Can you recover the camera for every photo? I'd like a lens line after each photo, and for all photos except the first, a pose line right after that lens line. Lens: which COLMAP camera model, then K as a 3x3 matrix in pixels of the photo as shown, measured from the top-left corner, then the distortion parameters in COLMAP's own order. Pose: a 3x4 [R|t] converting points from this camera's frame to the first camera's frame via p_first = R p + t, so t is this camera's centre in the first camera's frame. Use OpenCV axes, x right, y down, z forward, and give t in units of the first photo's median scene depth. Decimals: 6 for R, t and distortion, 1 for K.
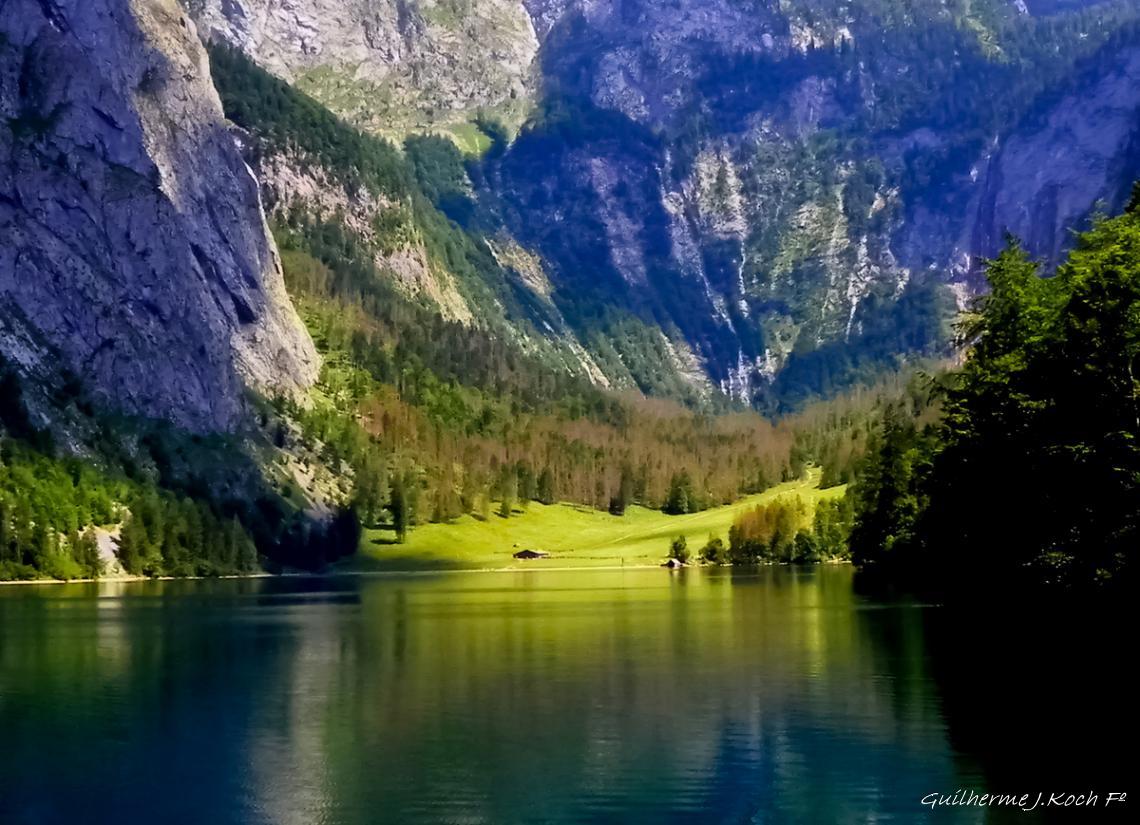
lens RADIAL K [[2006.3, 0, 570.0], [0, 2006.3, 412.5], [0, 0, 1]] dist [-0.170304, 0.210408]
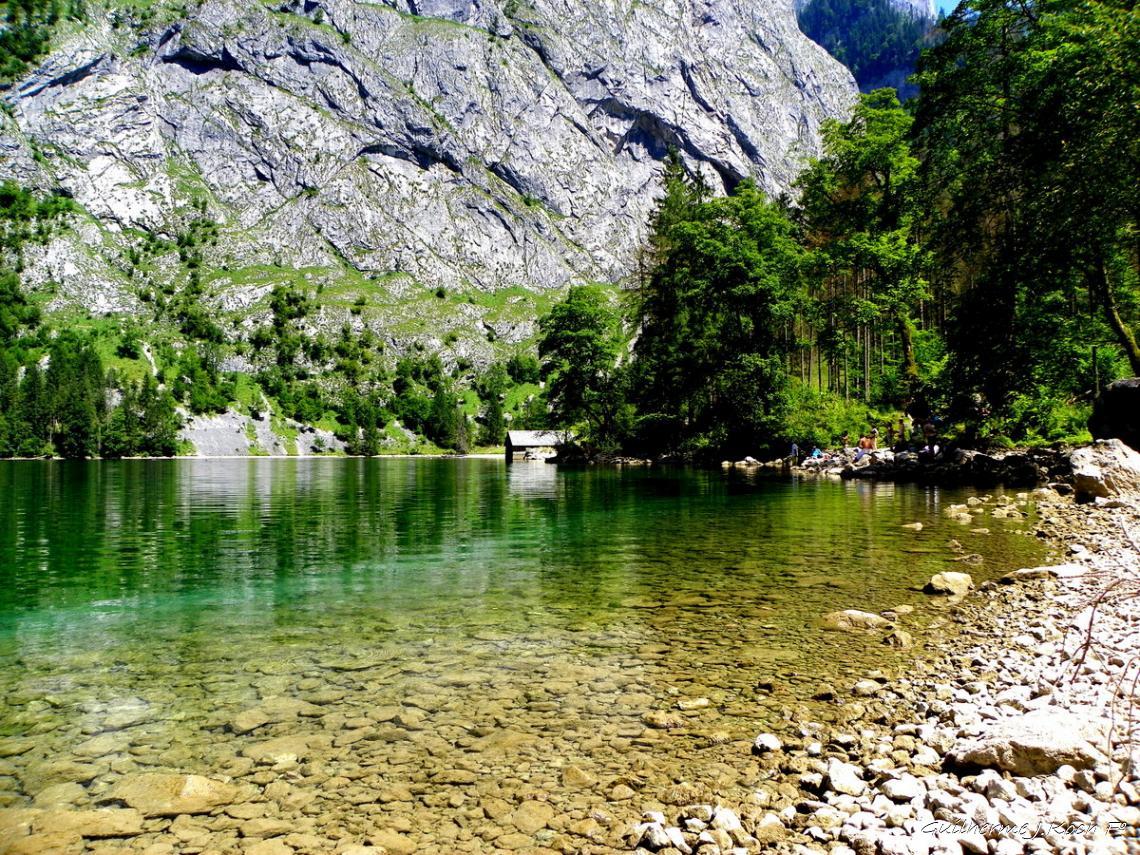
lens RADIAL K [[856.4, 0, 570.0], [0, 856.4, 427.5], [0, 0, 1]] dist [-0.155663, 0.117046]
pose [[0.619834, 0.003788, -0.784724, 0.106215], [0.049303, 0.997825, 0.043760, 0.048037], [0.783183, -0.065814, 0.618299, 0.684604]]
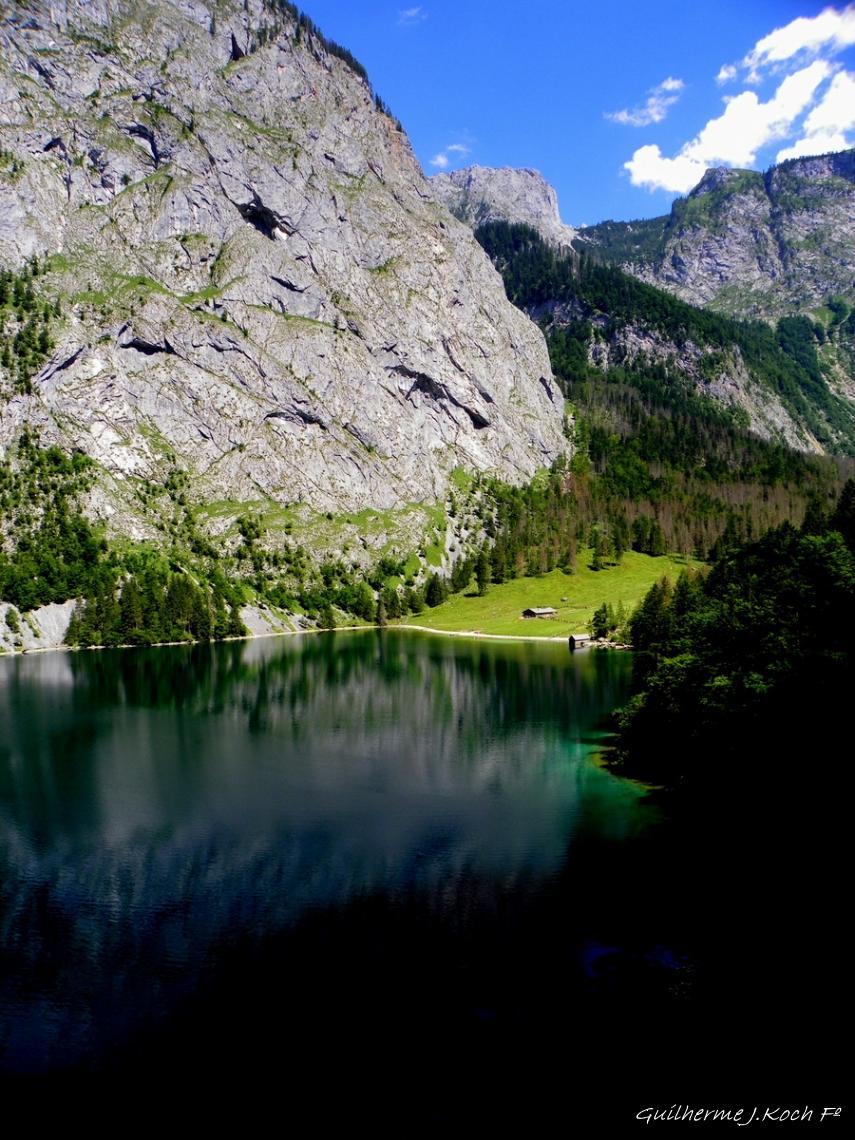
lens RADIAL K [[856.4, 0, 427.5], [0, 856.4, 570.0], [0, 0, 1]] dist [-0.155663, 0.117046]
pose [[0.811681, -0.006175, -0.584068, 0.155492], [0.056487, 0.996087, 0.067969, 0.011960], [0.581363, -0.088162, 0.808854, 0.492062]]
